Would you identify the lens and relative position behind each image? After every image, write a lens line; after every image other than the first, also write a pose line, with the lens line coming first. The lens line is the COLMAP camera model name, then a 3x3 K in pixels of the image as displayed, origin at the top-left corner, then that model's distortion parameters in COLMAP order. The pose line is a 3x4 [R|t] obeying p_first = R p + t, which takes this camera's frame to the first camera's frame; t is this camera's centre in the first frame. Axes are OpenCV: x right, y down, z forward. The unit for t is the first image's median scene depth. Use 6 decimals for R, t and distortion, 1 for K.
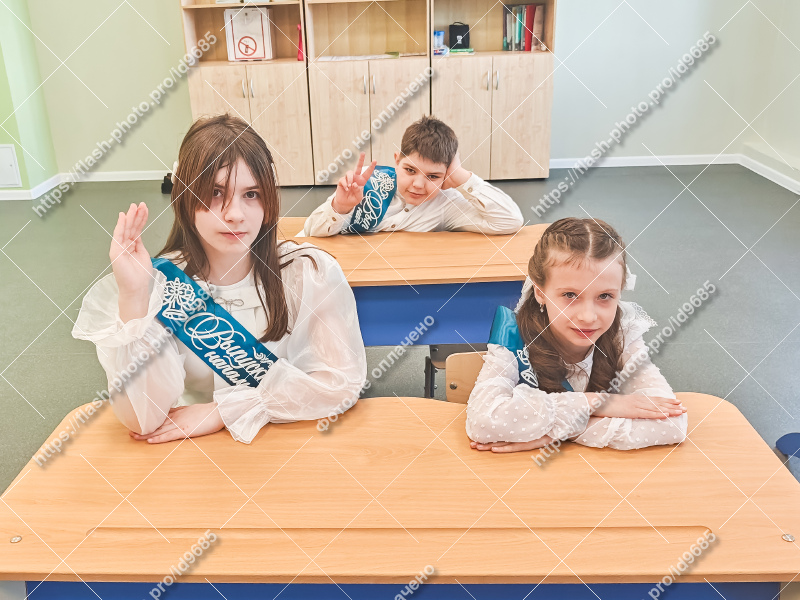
lens RADIAL K [[760.3, 0, 353.0], [0, 760.3, 321.9], [0, 0, 1]] dist [0.018269, -0.020324]
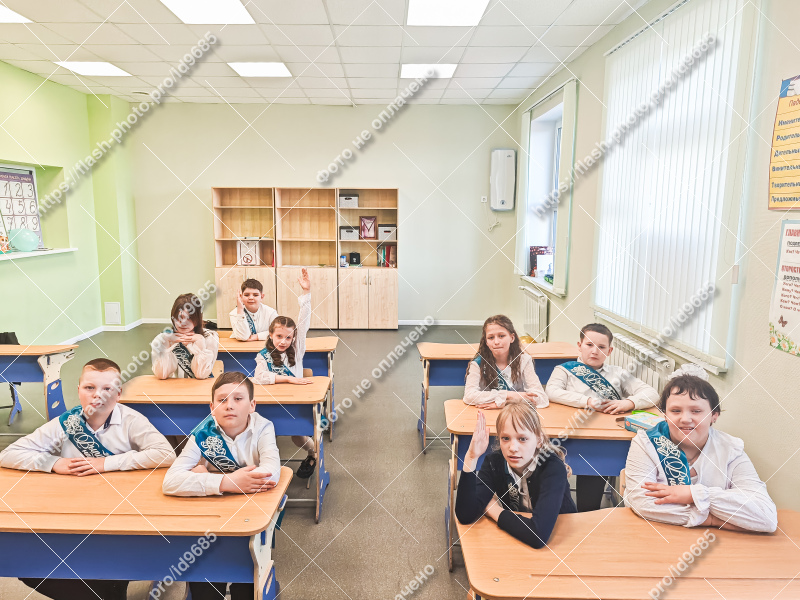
lens RADIAL K [[552.4, 0, 385.1], [0, 552.4, 310.2], [0, 0, 1]] dist [0.034366, -0.002601]
pose [[0.998325, 0.036741, 0.044684, 0.161022], [-0.024716, 0.969268, -0.244763, 0.114770], [-0.052303, 0.243249, 0.968553, -0.390611]]
